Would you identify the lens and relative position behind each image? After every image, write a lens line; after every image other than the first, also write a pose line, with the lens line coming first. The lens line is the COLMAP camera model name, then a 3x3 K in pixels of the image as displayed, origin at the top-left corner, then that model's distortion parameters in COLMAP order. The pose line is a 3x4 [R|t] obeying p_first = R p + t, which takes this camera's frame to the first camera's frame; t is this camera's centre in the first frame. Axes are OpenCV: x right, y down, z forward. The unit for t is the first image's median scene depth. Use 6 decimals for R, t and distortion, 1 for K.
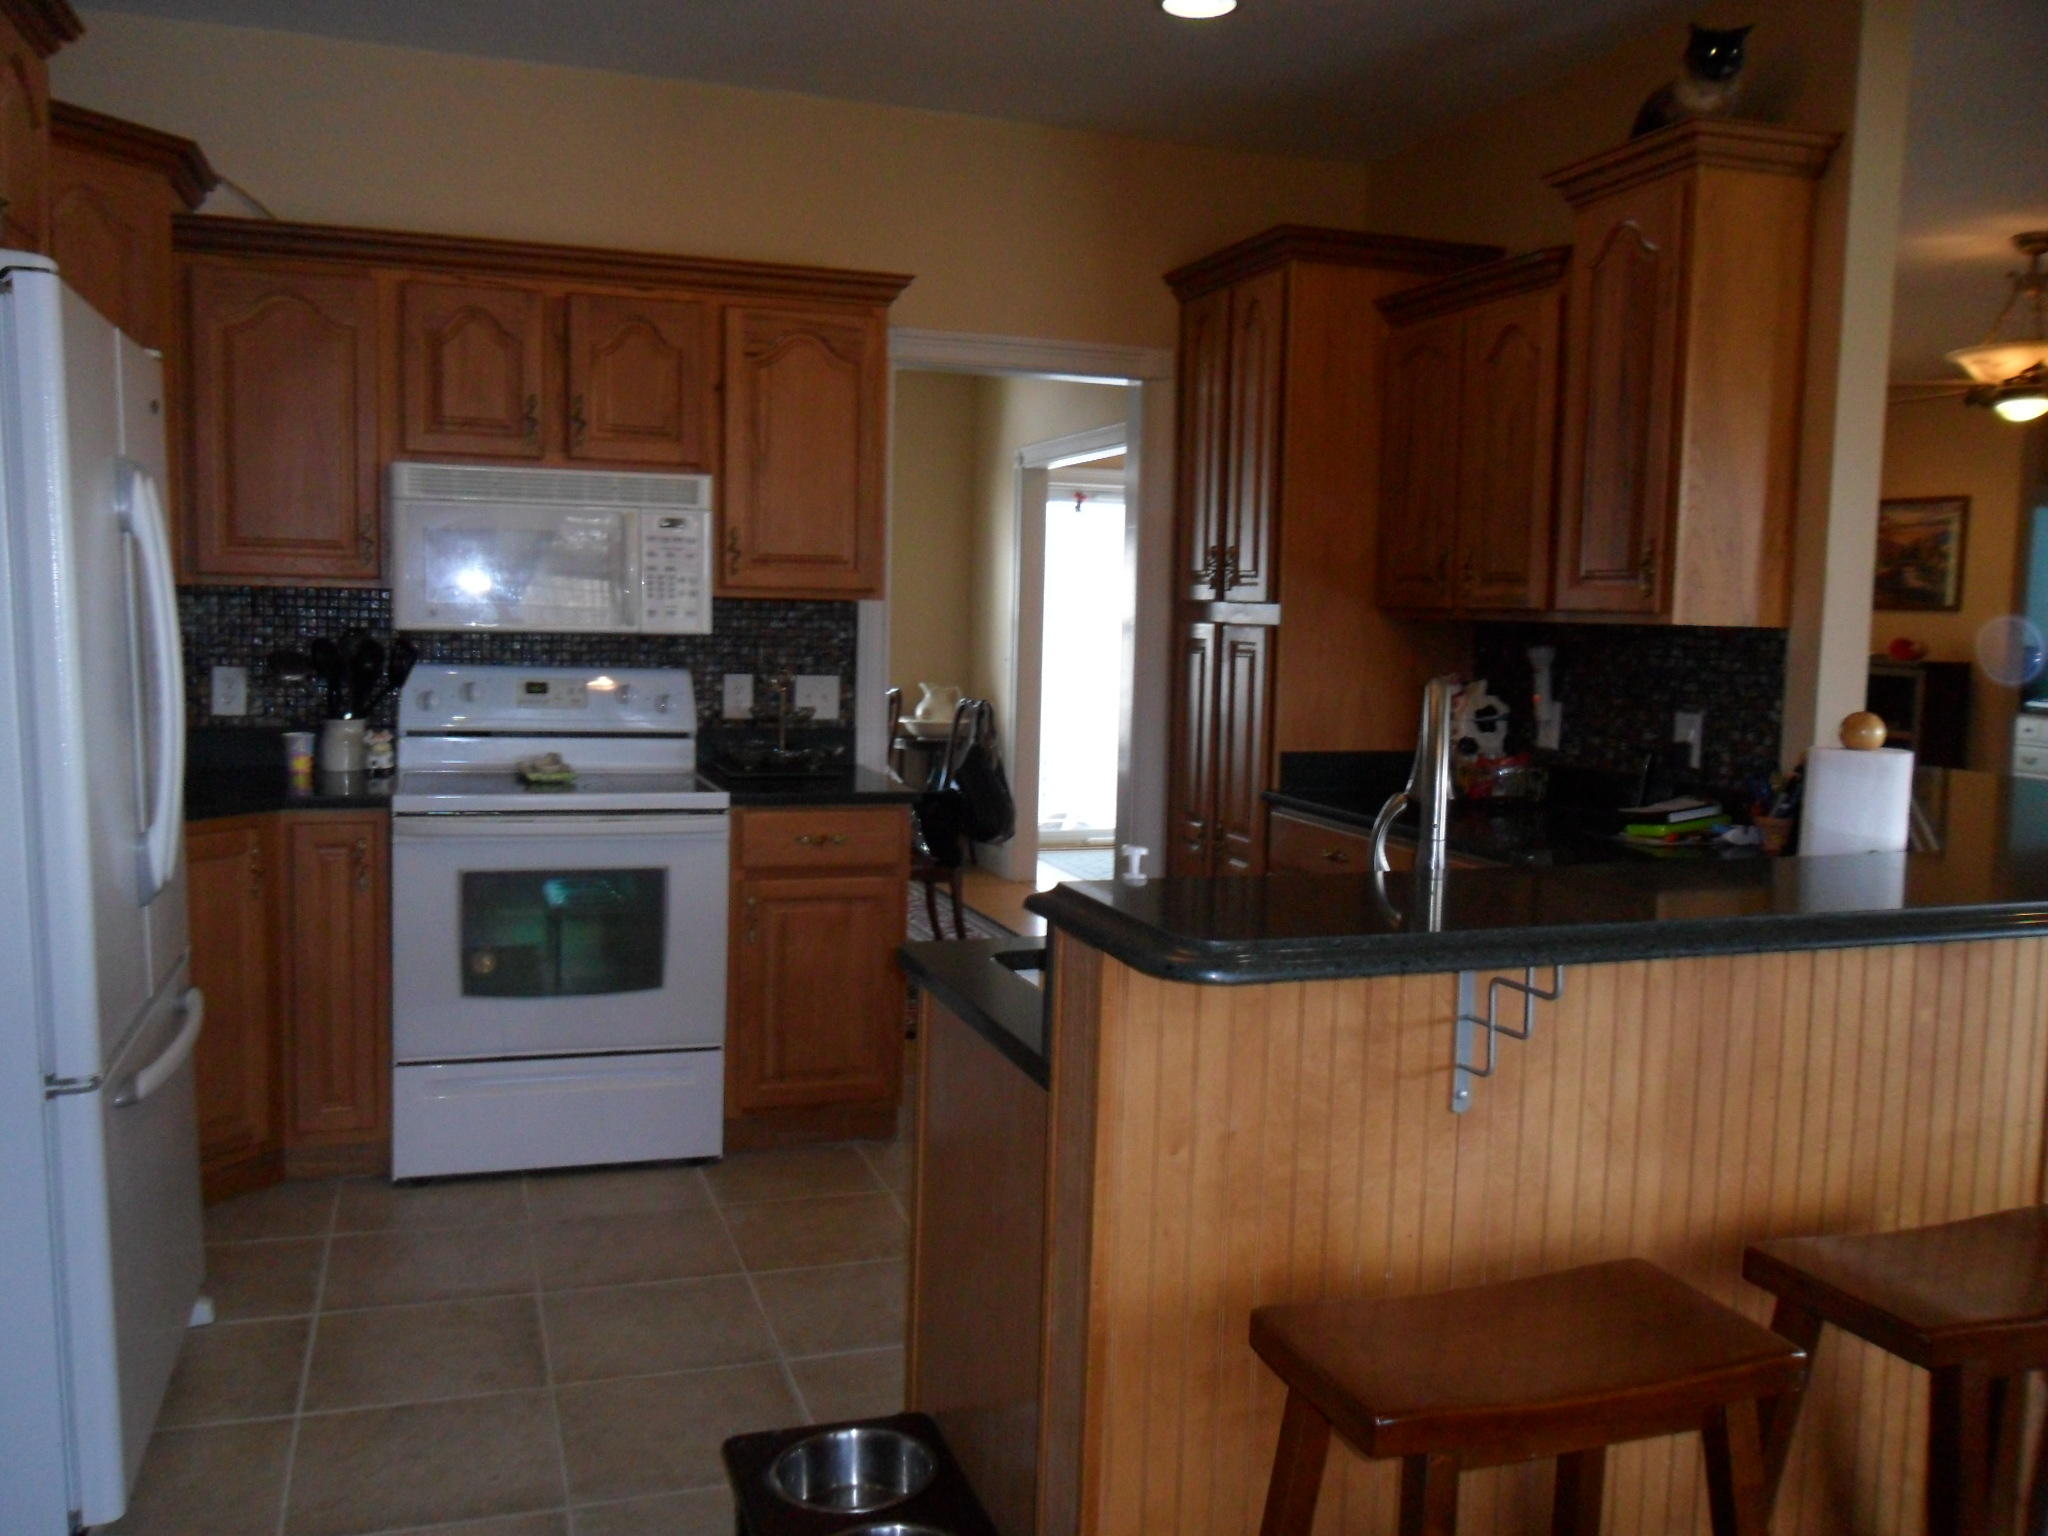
lens RADIAL K [[1673.9, 0, 1013.1], [0, 1673.9, 760.0], [0, 0, 1]] dist [-0.032383, 0.012399]
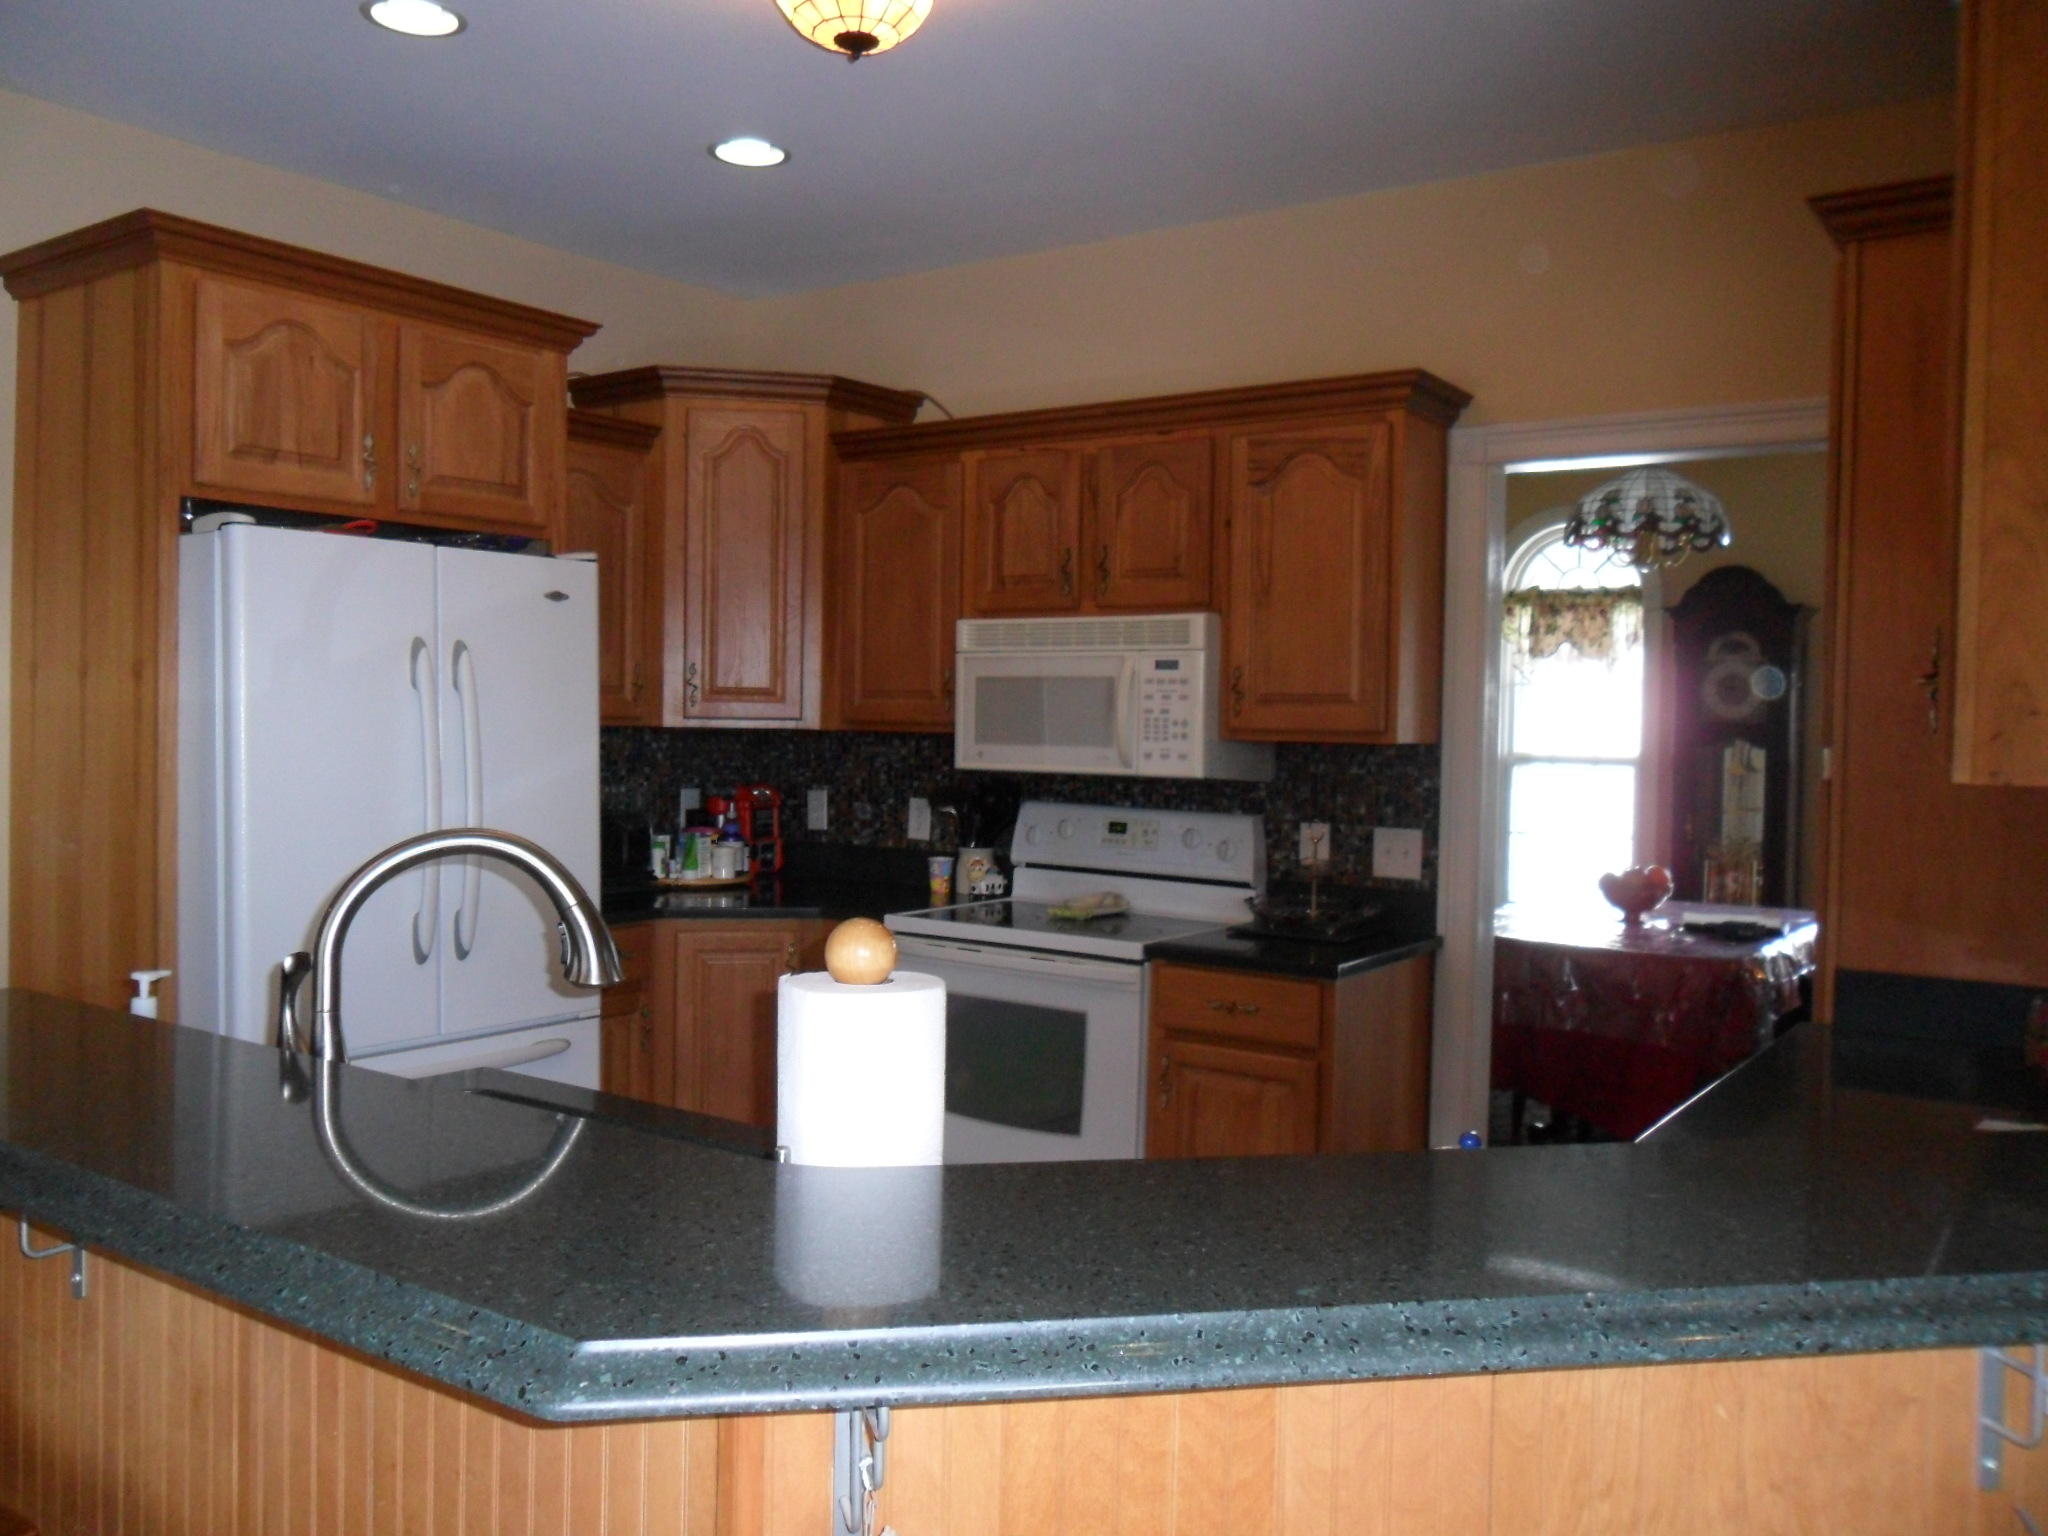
lens RADIAL K [[1673.9, 0, 1017.0], [0, 1673.9, 770.3], [0, 0, 1]] dist [-0.032383, 0.012399]
pose [[0.588658, 0.011560, -0.808300, 0.531864], [-0.077120, 0.996140, -0.041917, -0.031825], [0.804695, 0.087011, 0.587277, 0.354468]]
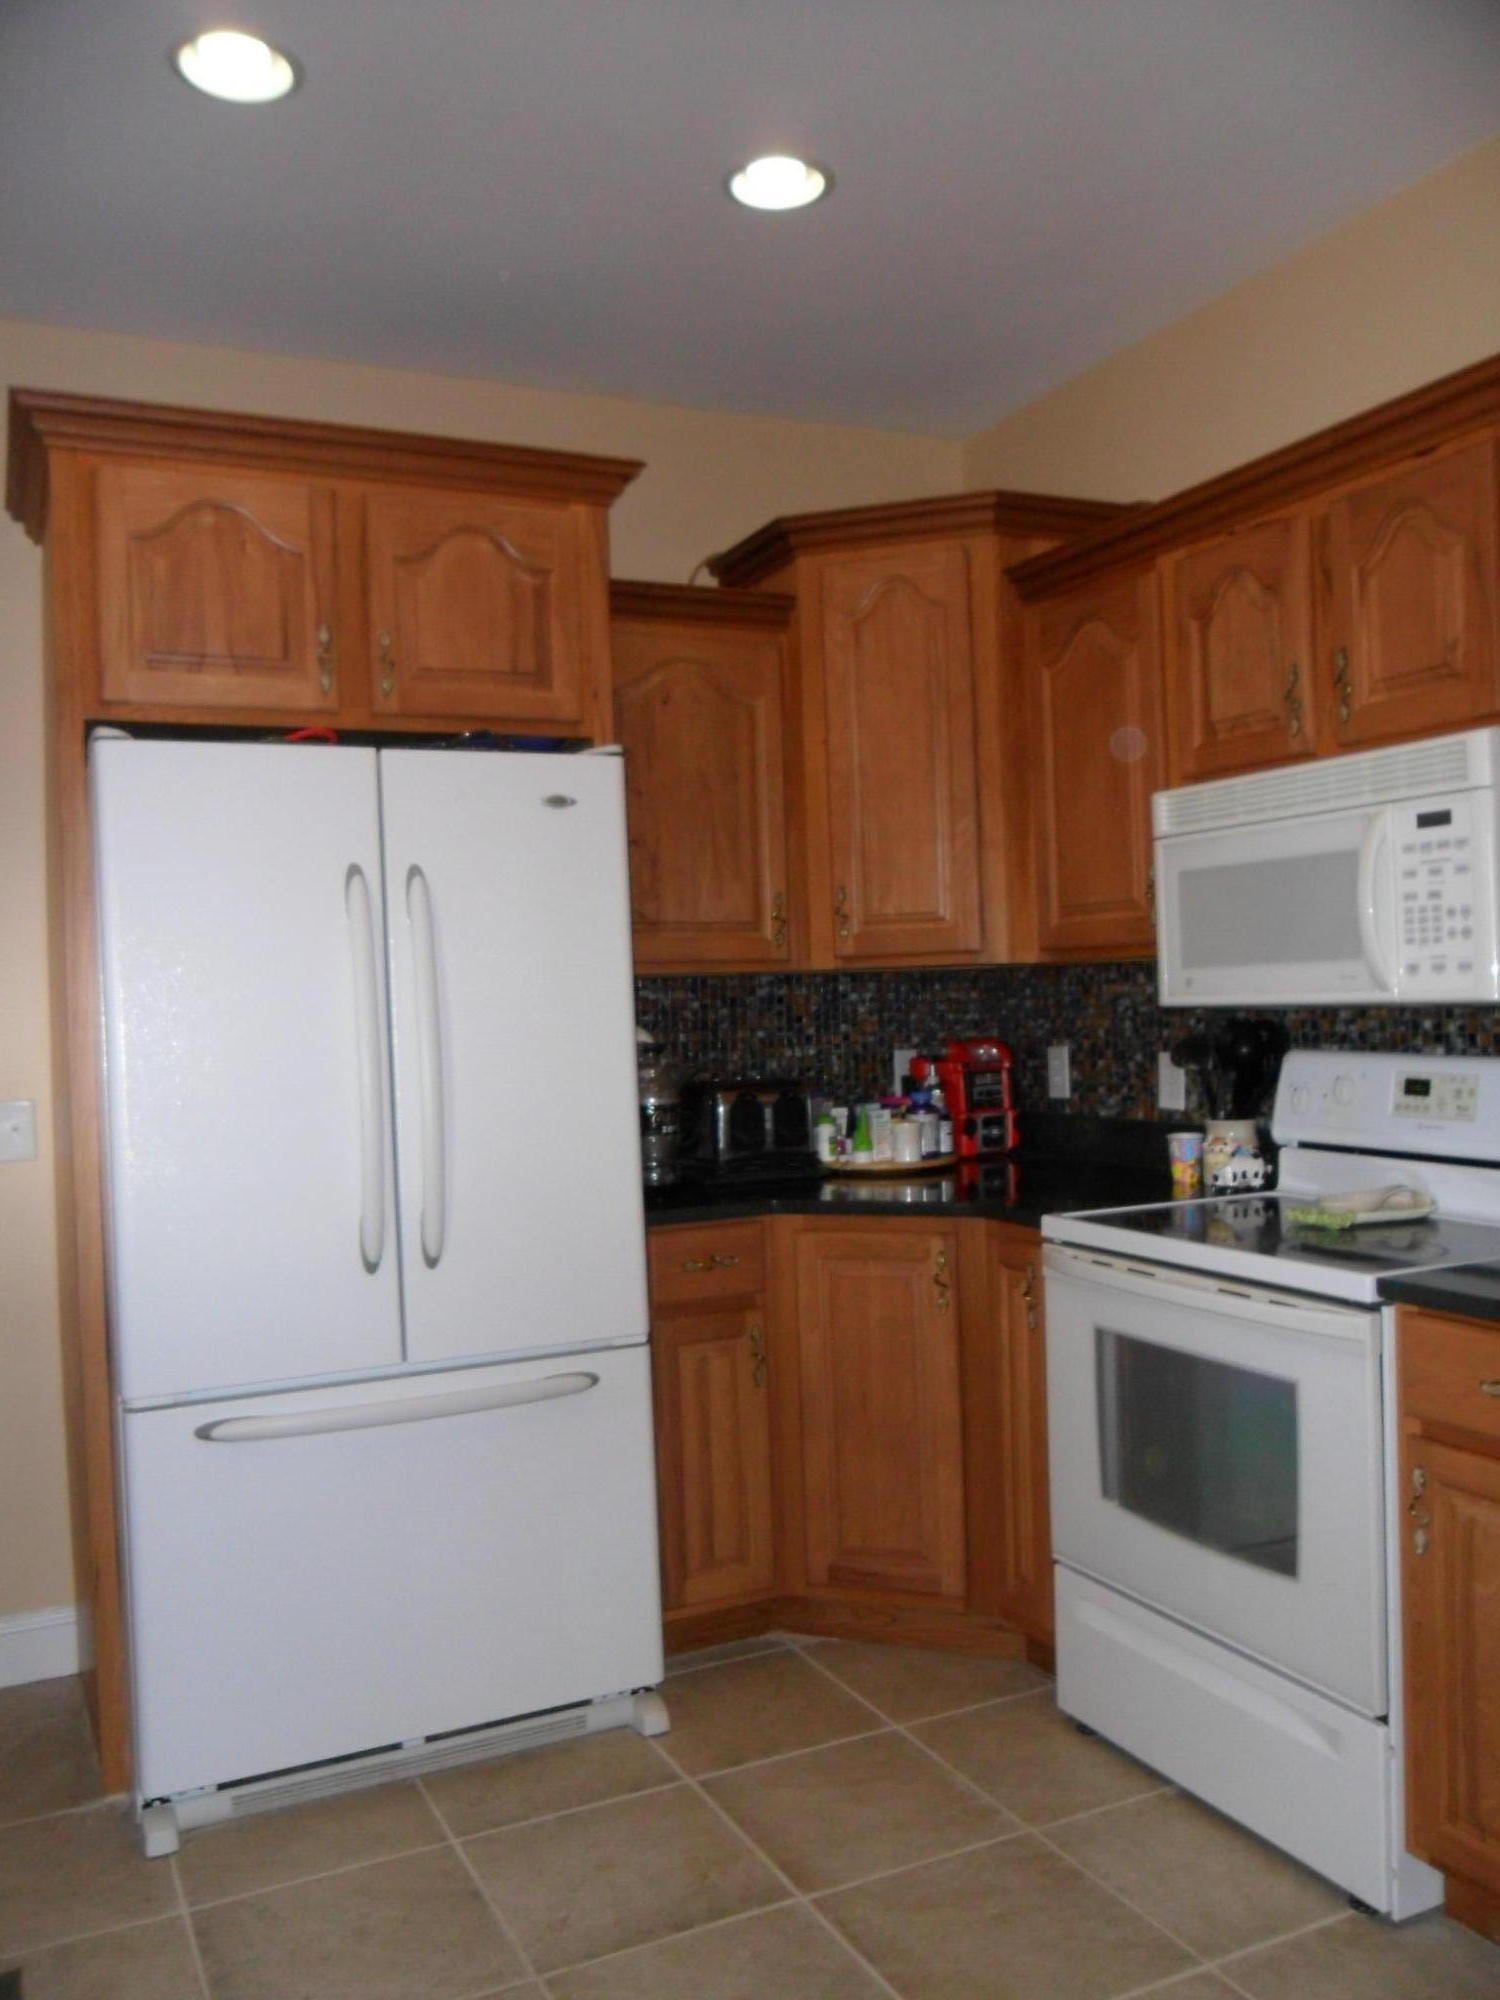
lens RADIAL K [[1634.6, 0, 734.4], [0, 1634.6, 1007.5], [0, 0, 1]] dist [-0.032383, 0.012399]
pose [[0.109021, -0.023905, -0.993752, 0.345547], [-0.057233, 0.997901, -0.030284, -0.041182], [0.992390, 0.060177, 0.107424, 0.682850]]
